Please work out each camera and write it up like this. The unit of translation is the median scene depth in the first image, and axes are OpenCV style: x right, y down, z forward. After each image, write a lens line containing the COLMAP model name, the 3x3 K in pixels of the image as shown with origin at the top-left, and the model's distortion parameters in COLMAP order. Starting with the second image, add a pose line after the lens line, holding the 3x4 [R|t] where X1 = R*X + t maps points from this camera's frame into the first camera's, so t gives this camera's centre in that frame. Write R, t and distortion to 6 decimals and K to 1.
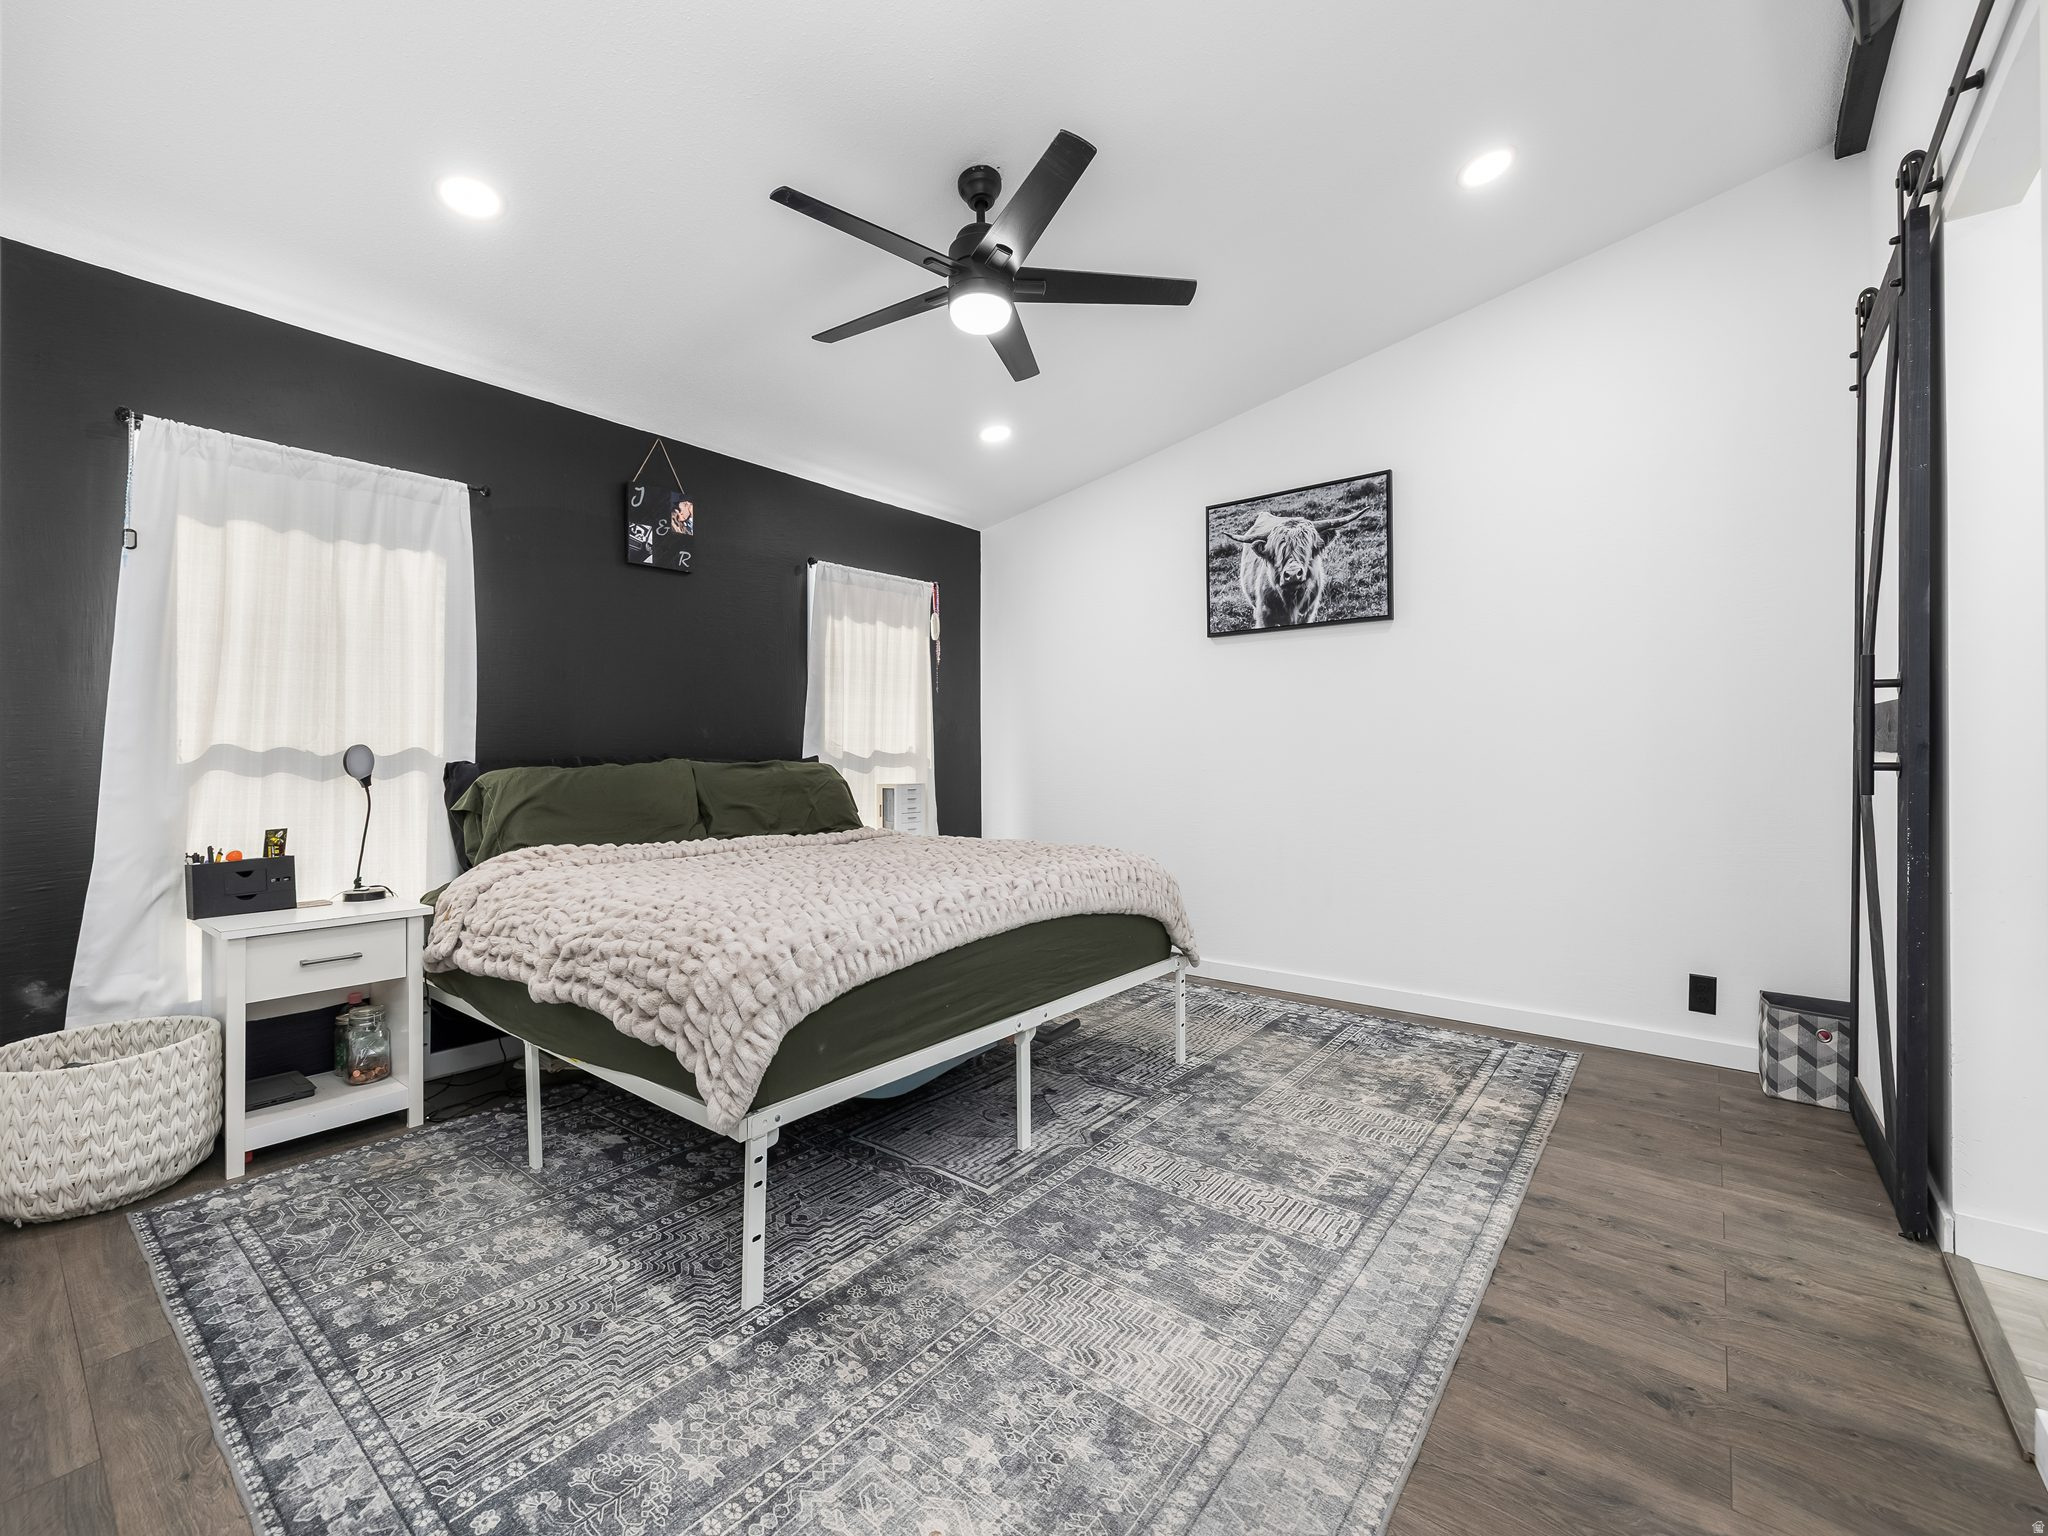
lens RADIAL K [[878.2, 0, 1011.5], [0, 878.2, 747.9], [0, 0, 1]] dist [0.001167, 0.000227]
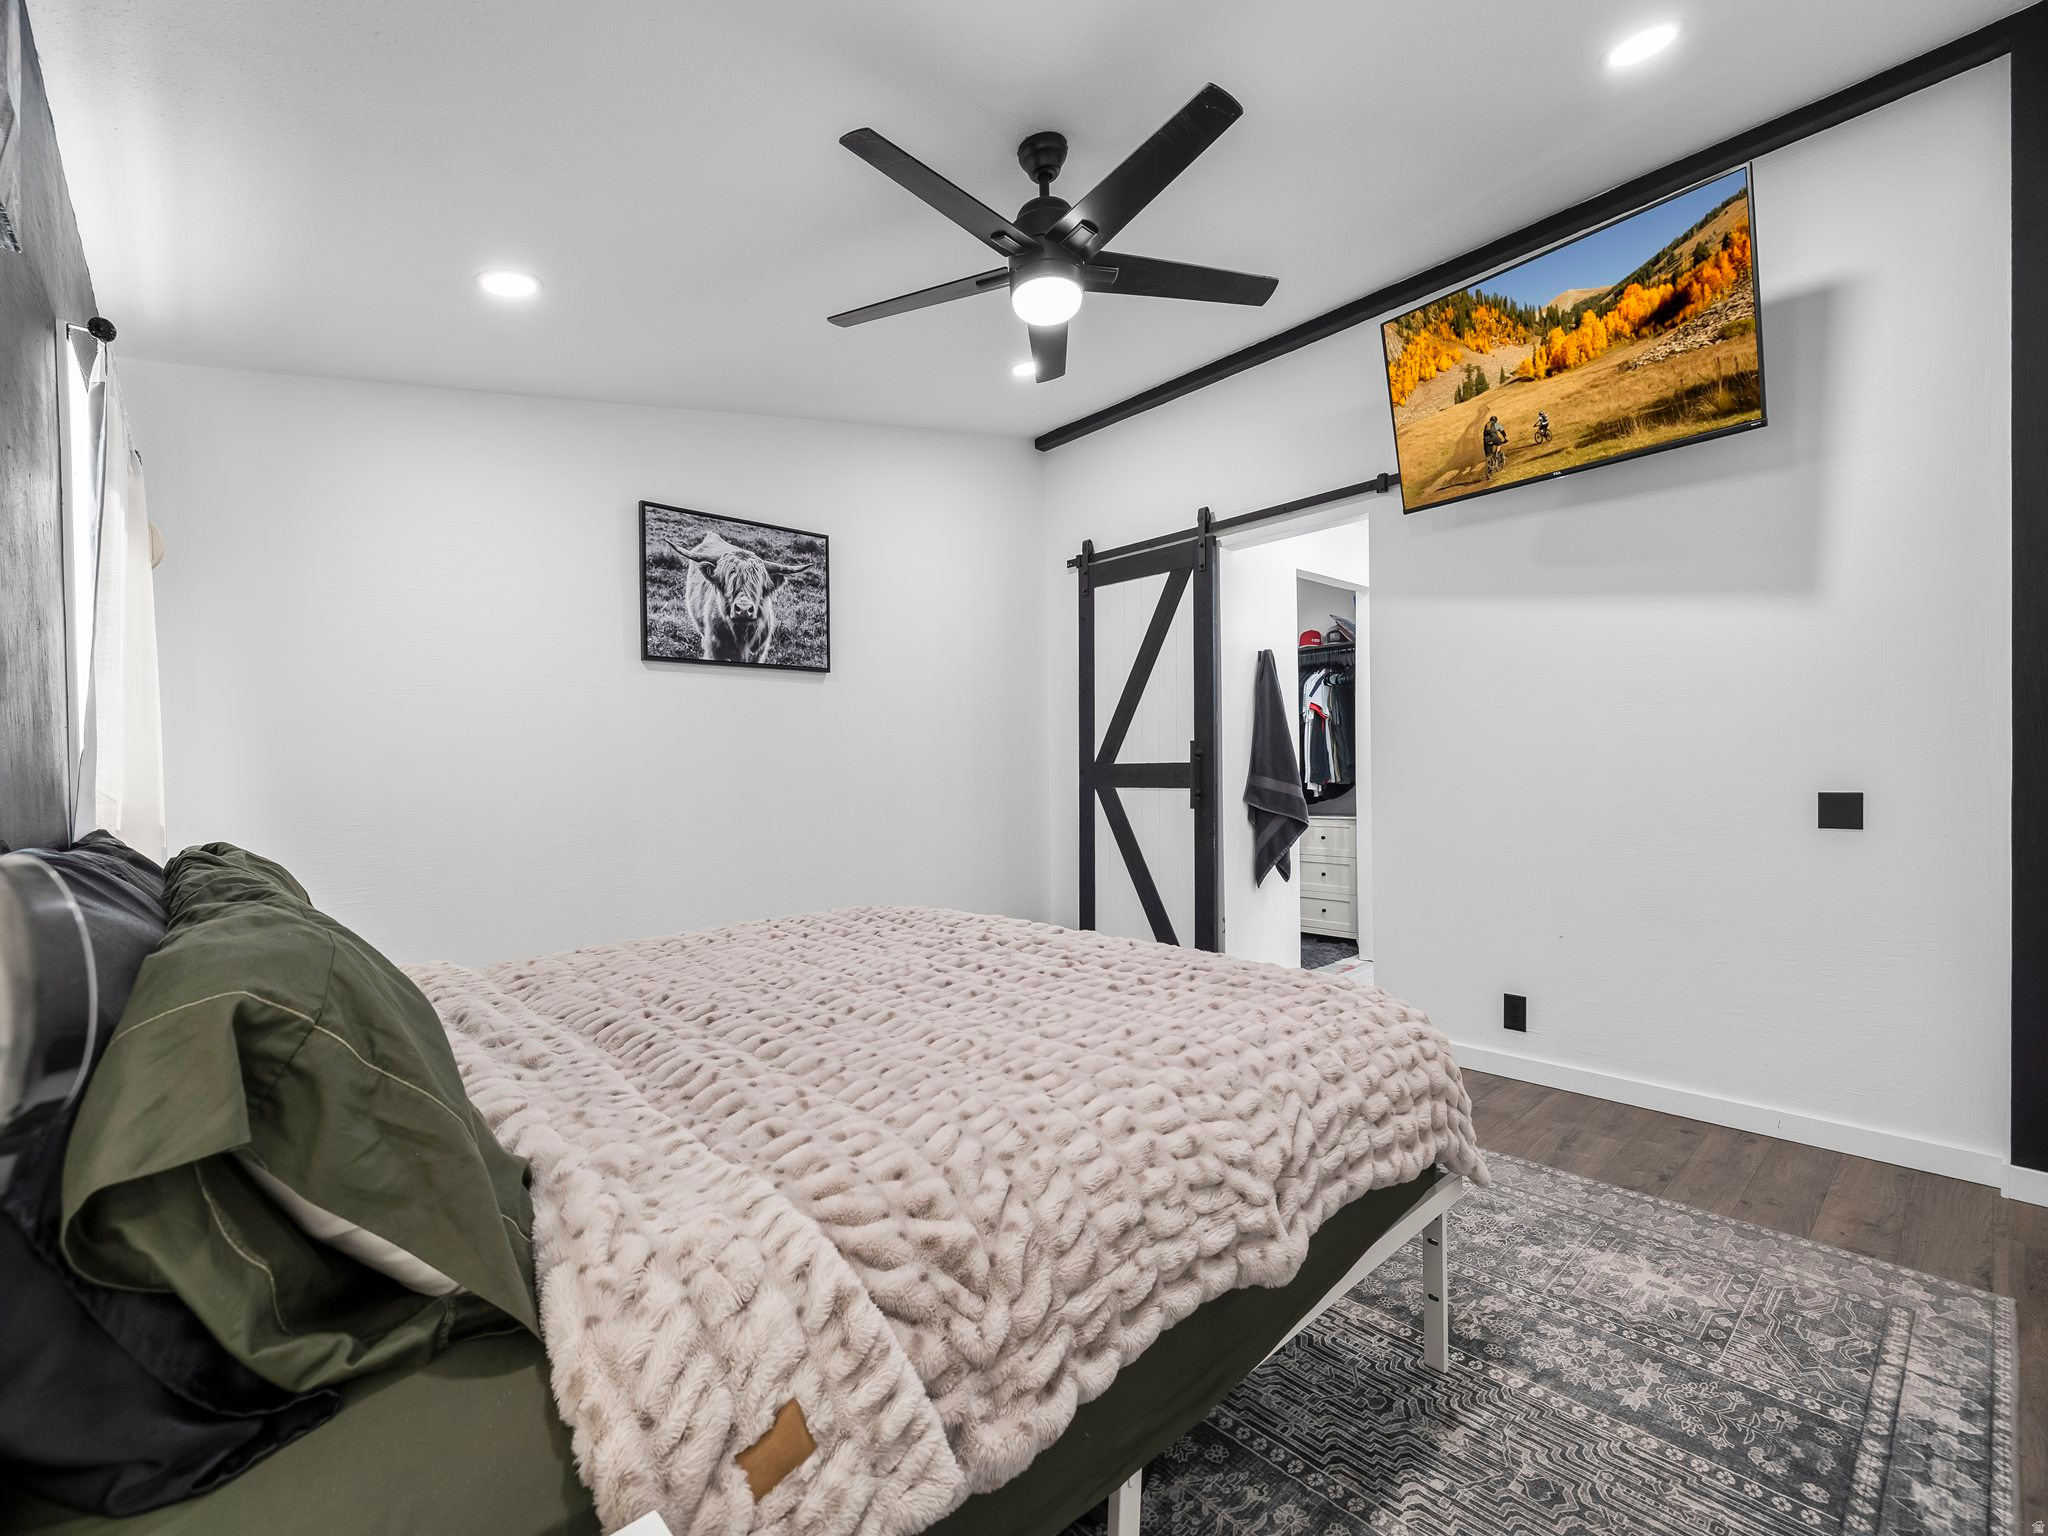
lens RADIAL K [[878.2, 0, 1013.5], [0, 878.2, 786.1], [0, 0, 1]] dist [0.001167, 0.000227]
pose [[0.150115, -0.009315, 0.988625, -0.594046], [0.013149, 0.999886, 0.007425, -0.009930], [-0.988581, 0.011884, 0.150220, 0.588750]]
